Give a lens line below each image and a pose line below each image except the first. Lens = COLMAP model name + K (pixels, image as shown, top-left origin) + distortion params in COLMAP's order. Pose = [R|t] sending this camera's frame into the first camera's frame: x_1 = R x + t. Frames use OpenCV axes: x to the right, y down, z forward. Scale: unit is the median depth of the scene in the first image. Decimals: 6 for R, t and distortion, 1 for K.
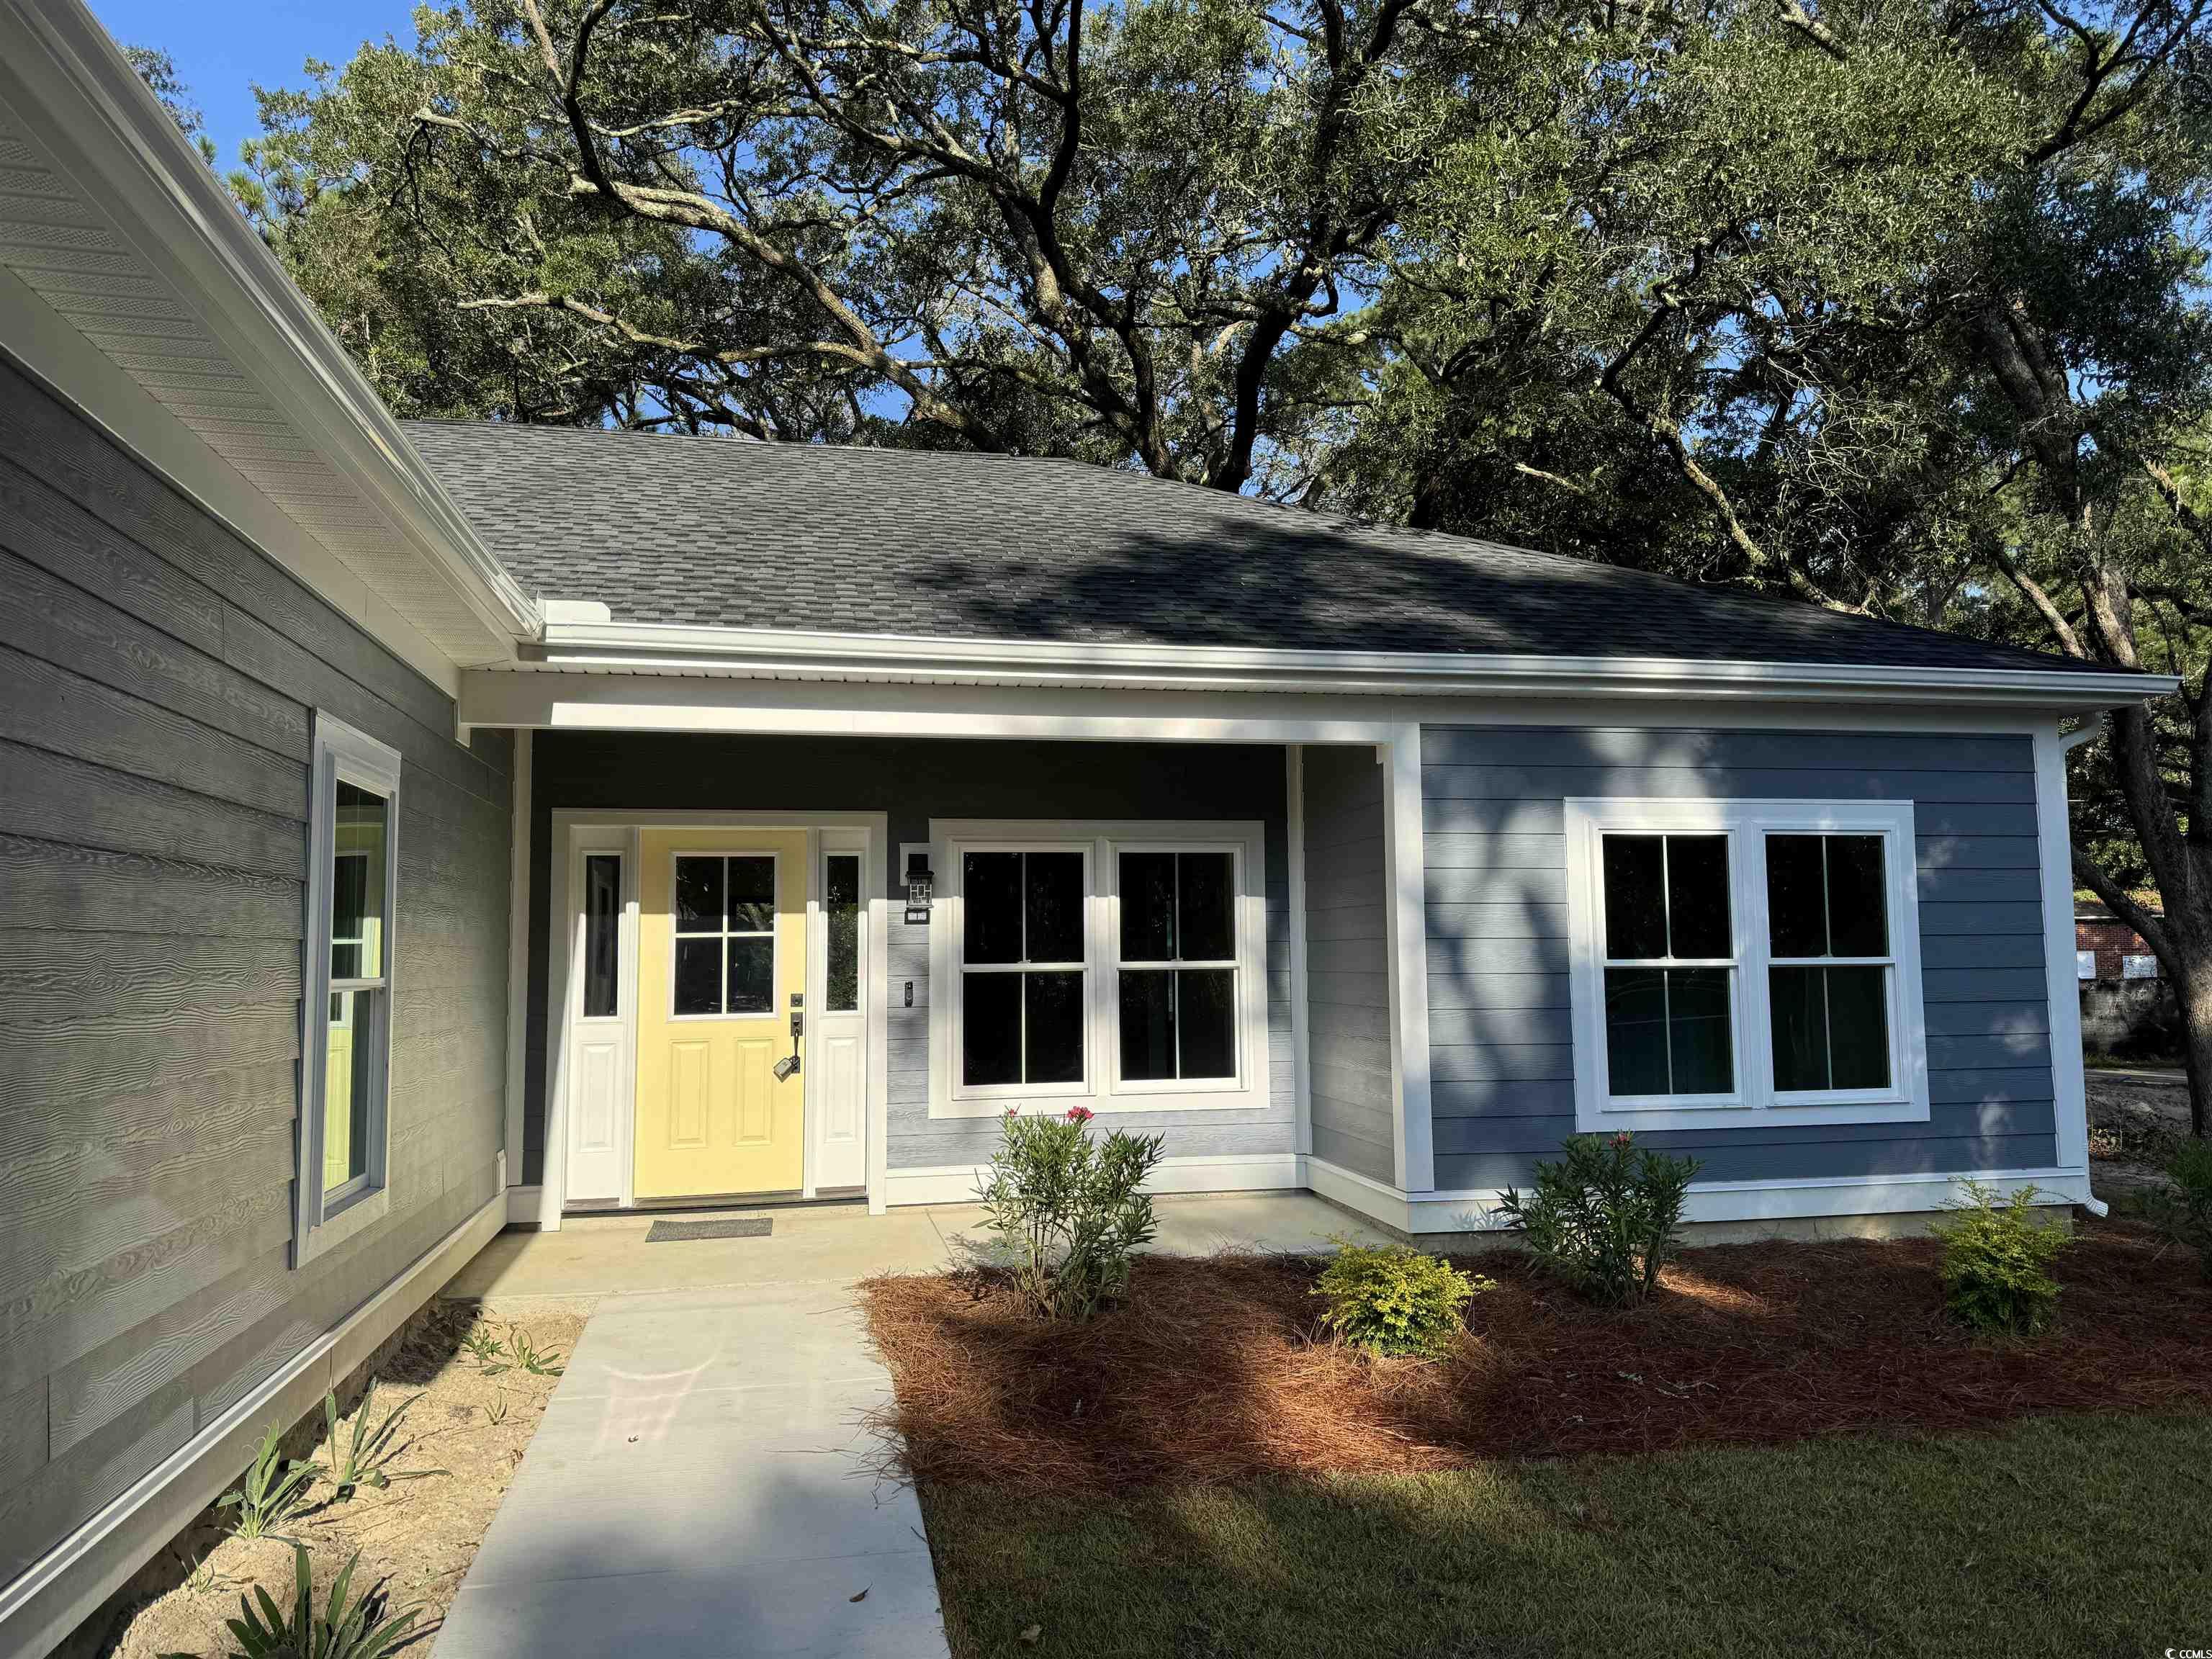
lens RADIAL K [[1485.8, 0, 1106.0], [0, 1485.8, 829.5], [0, 0, 1]] dist [0.057982, -0.000666]
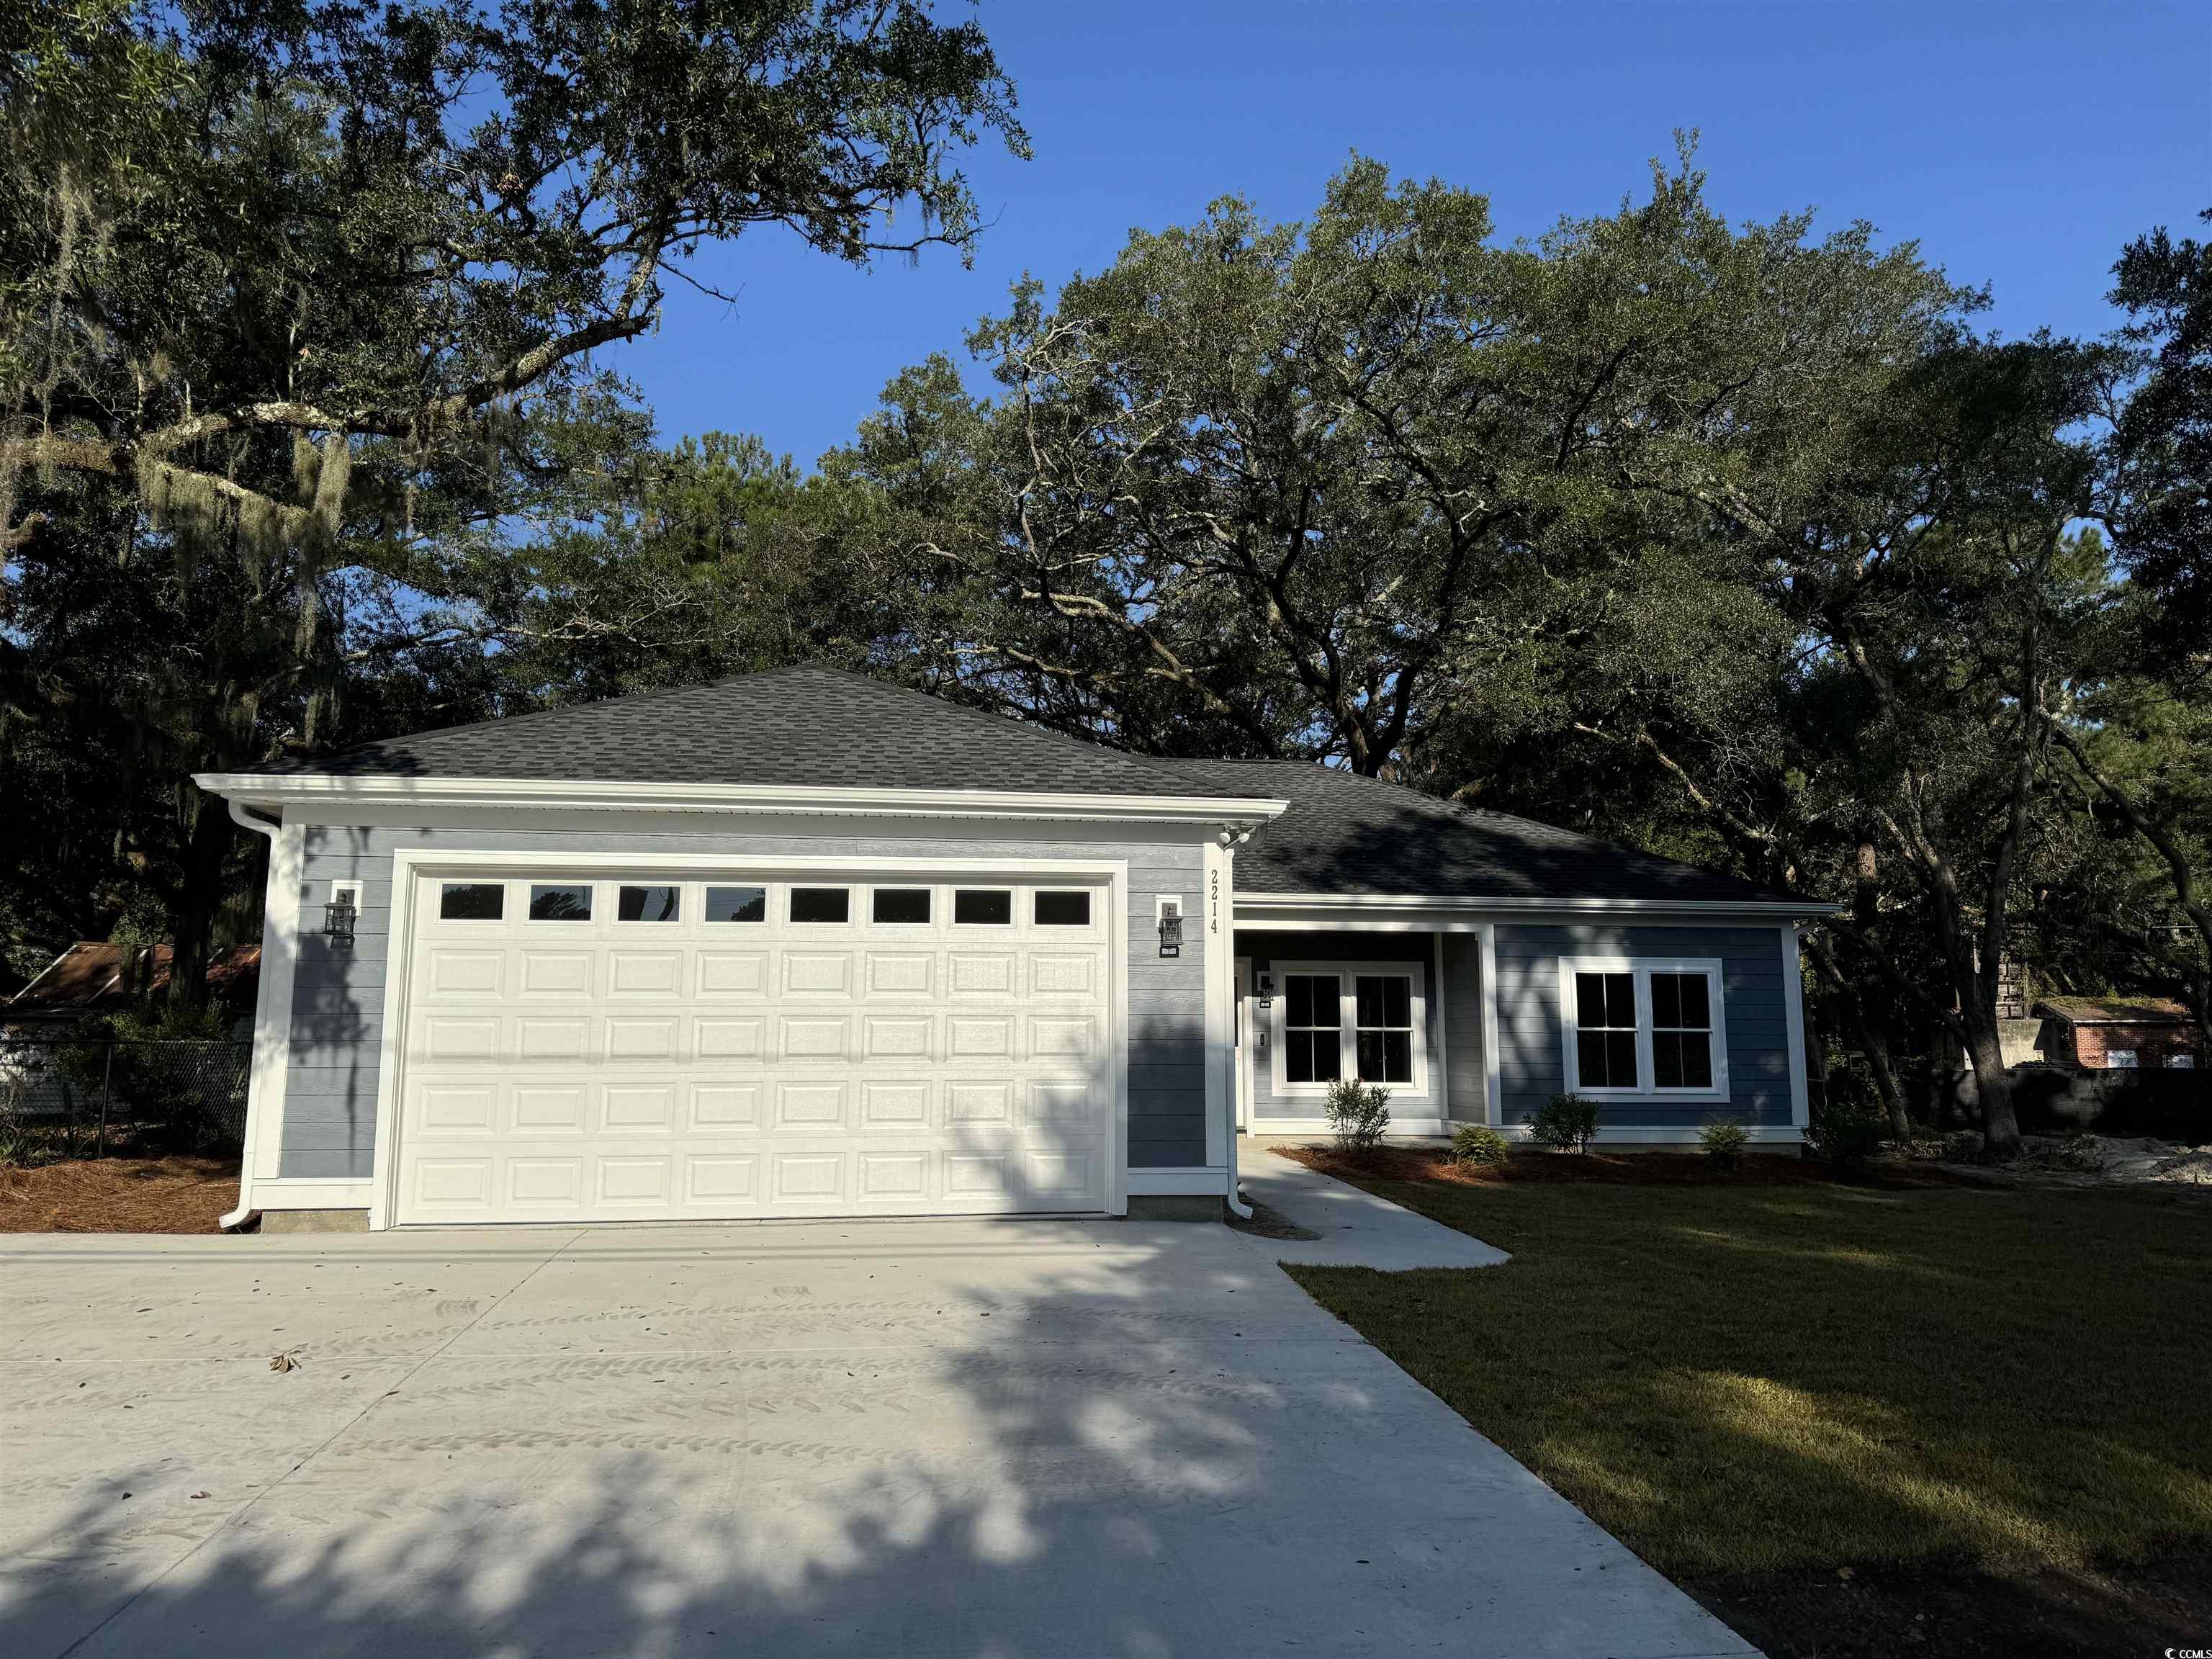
lens RADIAL K [[1545.8, 0, 1106.0], [0, 1545.8, 829.5], [0, 0, 1]] dist [0.112788, -0.001257]
pose [[0.997128, -0.000416, -0.075740, -0.197598], [-0.004205, 0.998138, -0.060843, -0.063777], [0.075624, 0.060987, 0.995270, -1.400365]]
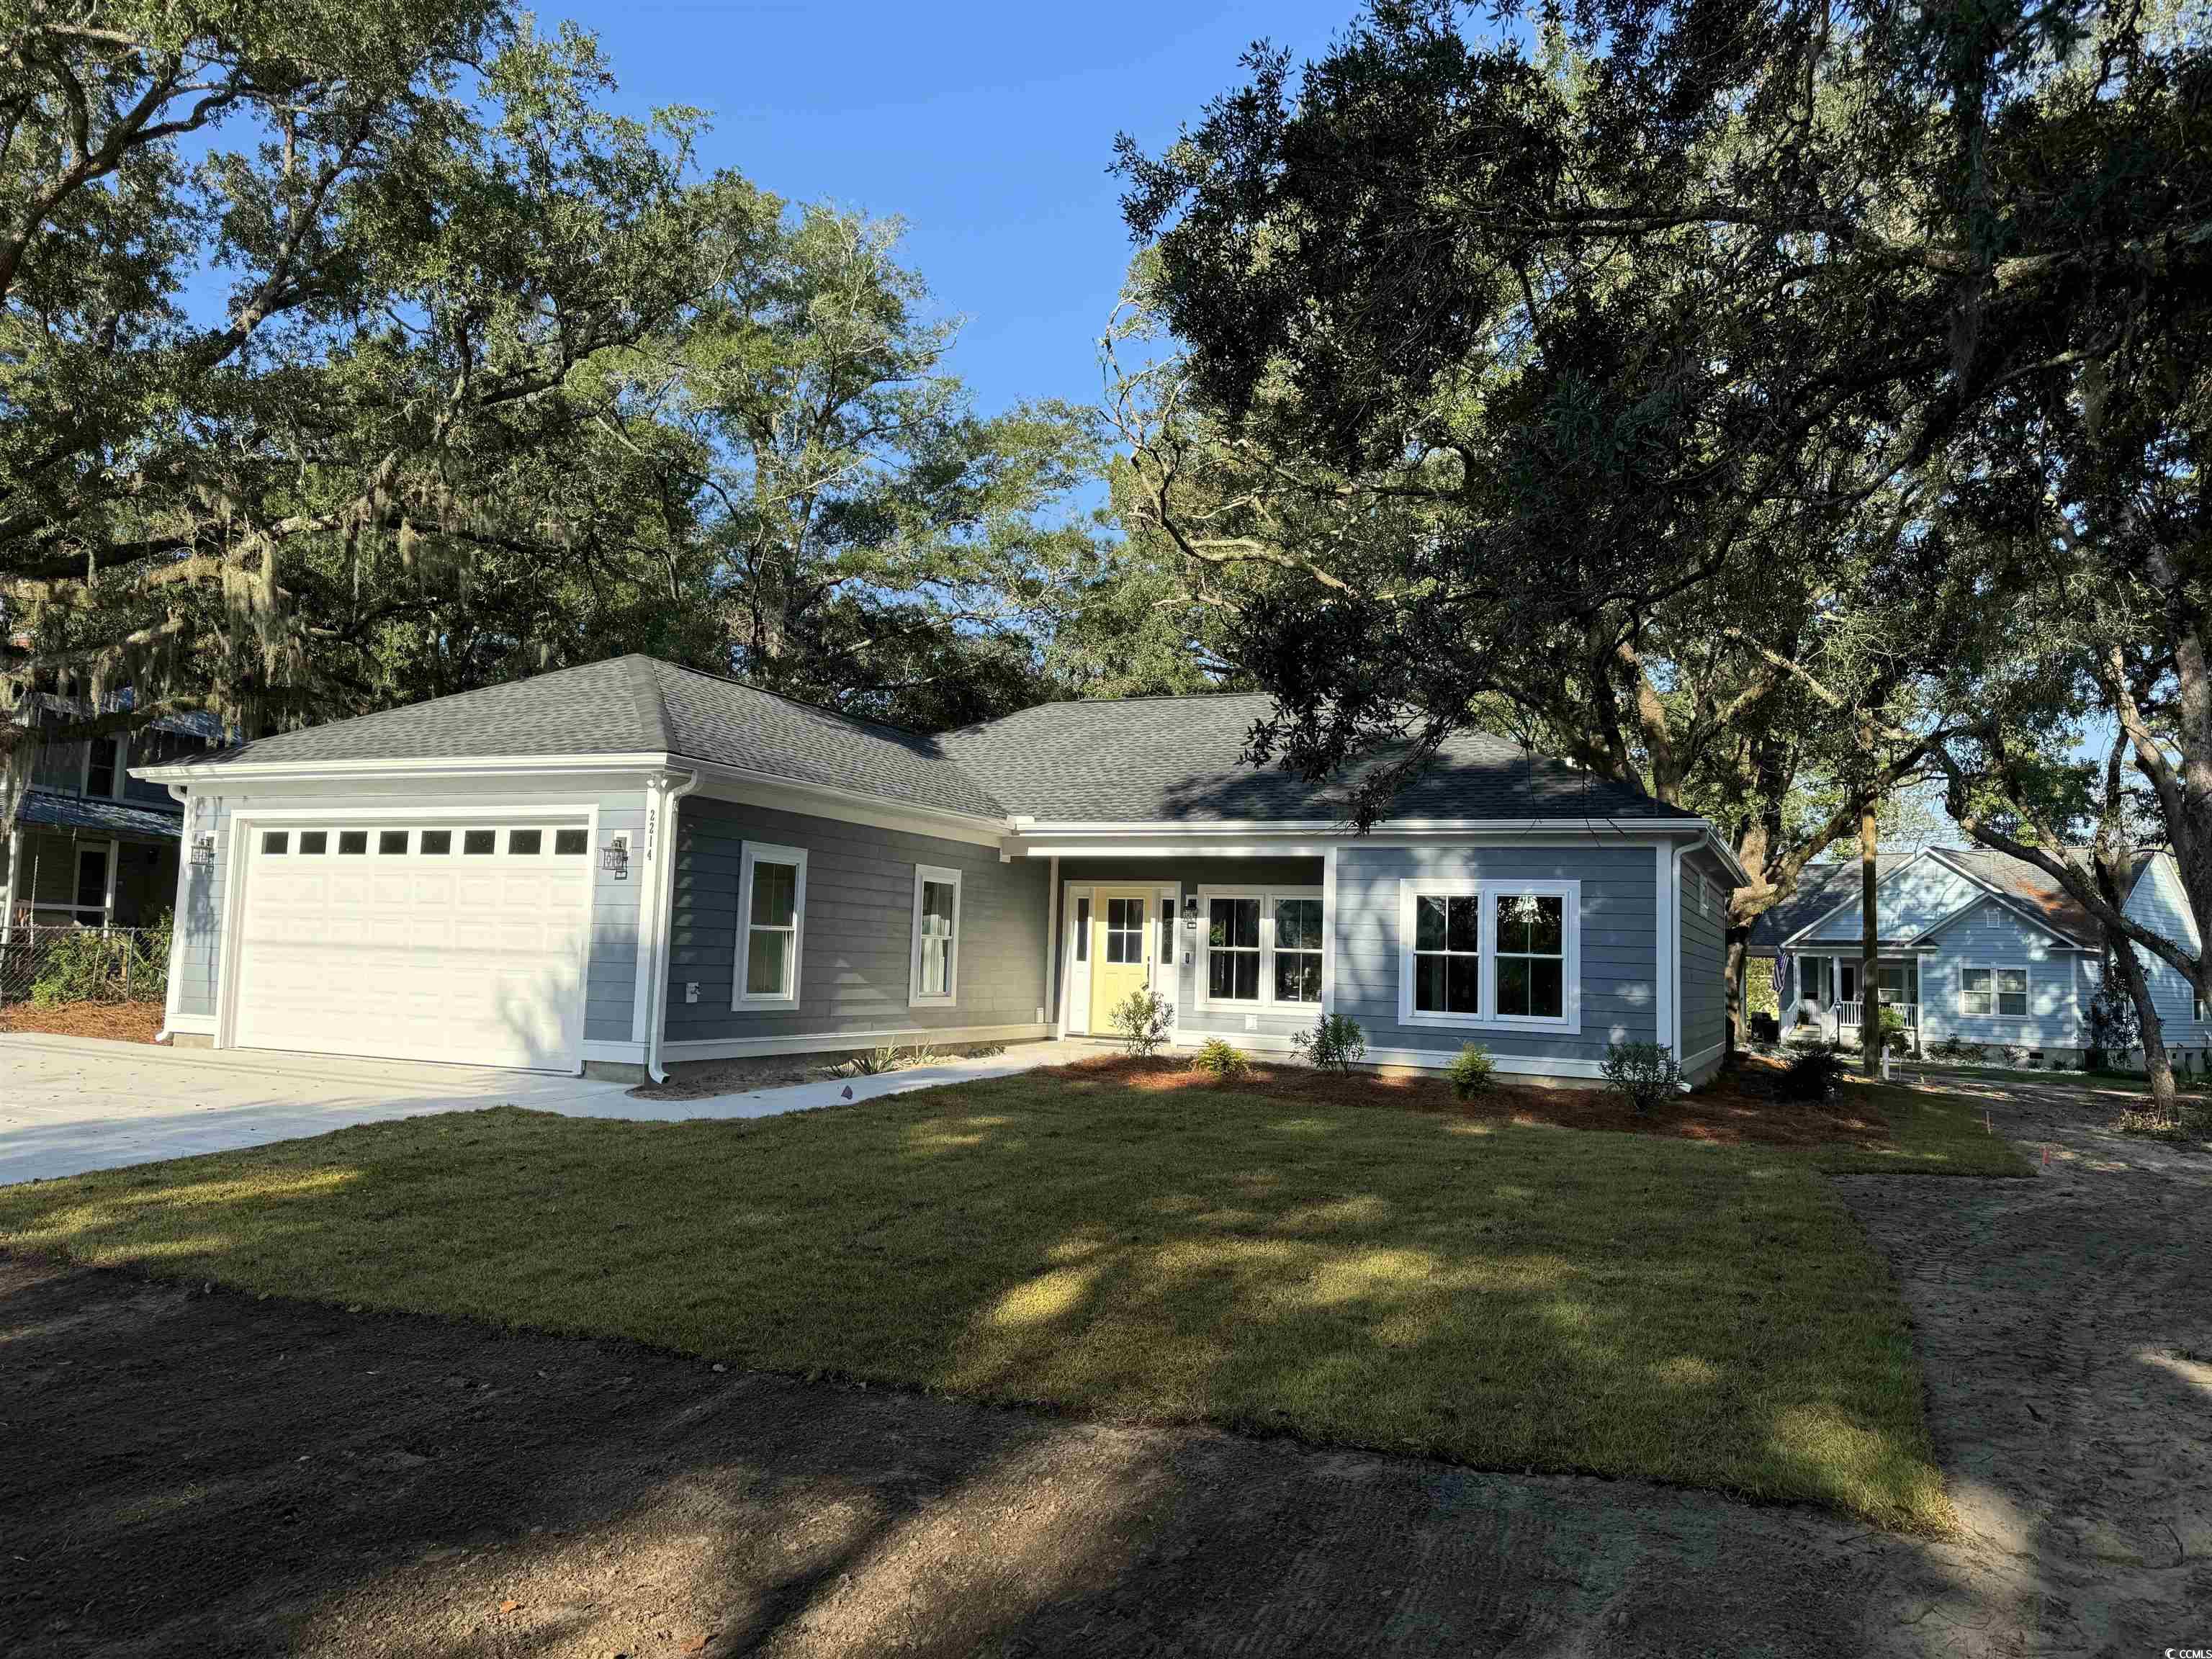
lens RADIAL K [[1545.8, 0, 1106.0], [0, 1545.8, 829.5], [0, 0, 1]] dist [0.112788, -0.001257]
pose [[0.798436, -0.015531, -0.601880, 1.307121], [0.006959, 0.999839, -0.016569, -0.057062], [0.602040, 0.009041, 0.798415, -1.101632]]
